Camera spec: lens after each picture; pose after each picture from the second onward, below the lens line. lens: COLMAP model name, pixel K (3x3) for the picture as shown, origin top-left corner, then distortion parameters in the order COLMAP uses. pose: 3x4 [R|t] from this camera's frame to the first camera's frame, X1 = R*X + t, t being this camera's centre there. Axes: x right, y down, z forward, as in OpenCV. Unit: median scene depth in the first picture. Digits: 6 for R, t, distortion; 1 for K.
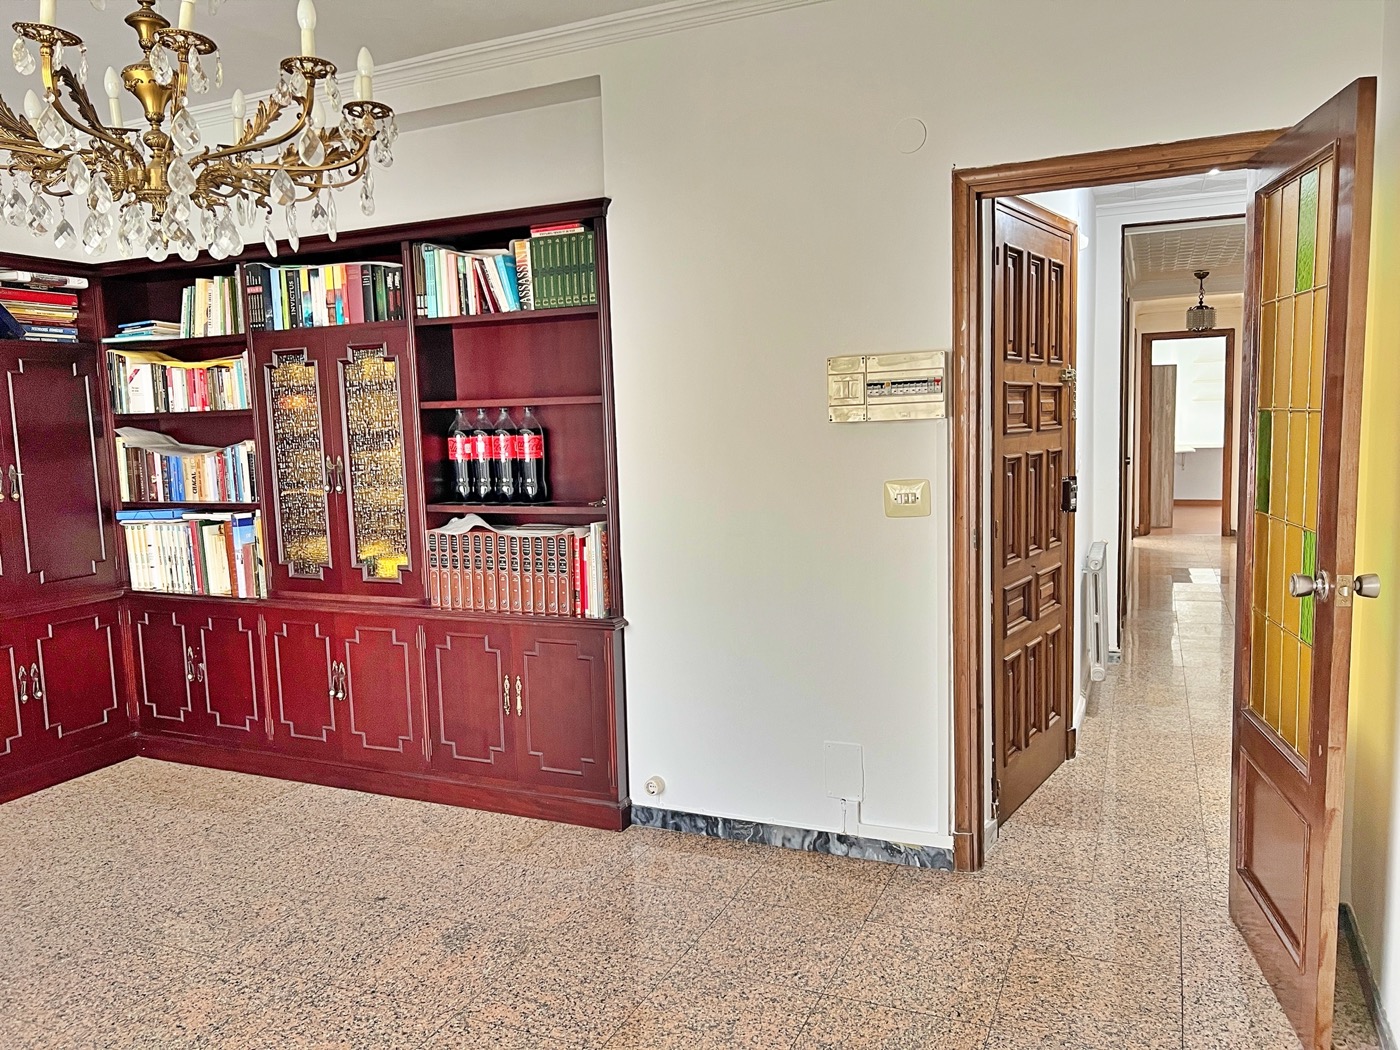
lens RADIAL K [[1051.4, 0, 705.1], [0, 1051.4, 530.4], [0, 0, 1]] dist [0.051327, -0.059510]
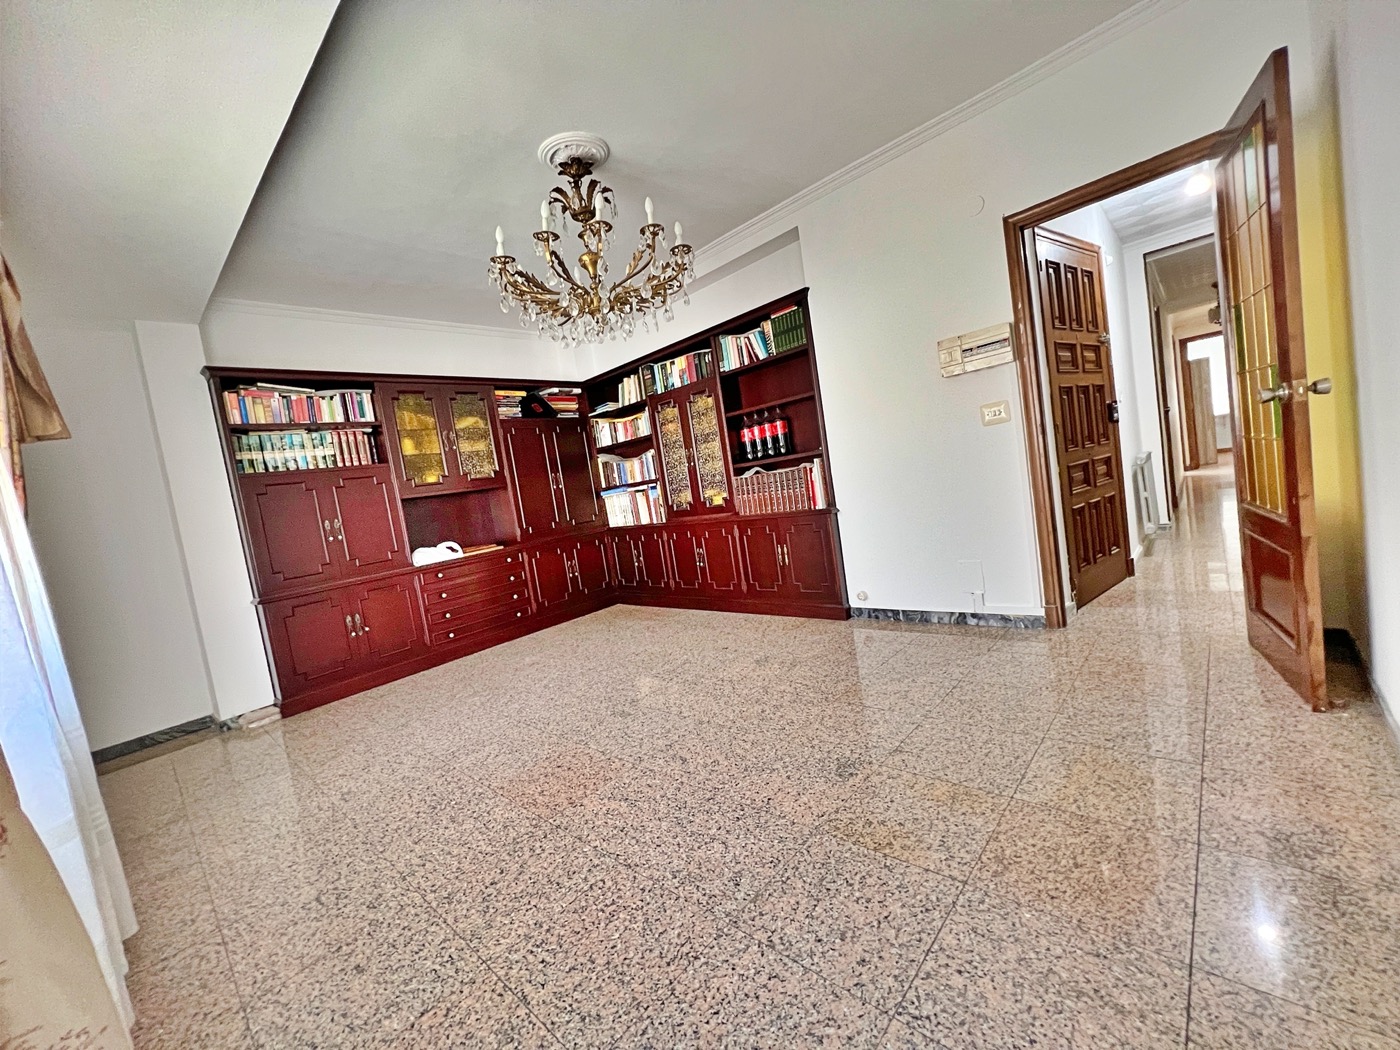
lens RADIAL K [[561.3, 0, 699.7], [0, 561.3, 521.6], [0, 0, 1]] dist [-0.002407, 0.000039]
pose [[0.936888, -0.088633, -0.338208, 0.029360], [0.085918, 0.996036, -0.023022, 0.108483], [0.338908, -0.007489, 0.940790, -0.025948]]
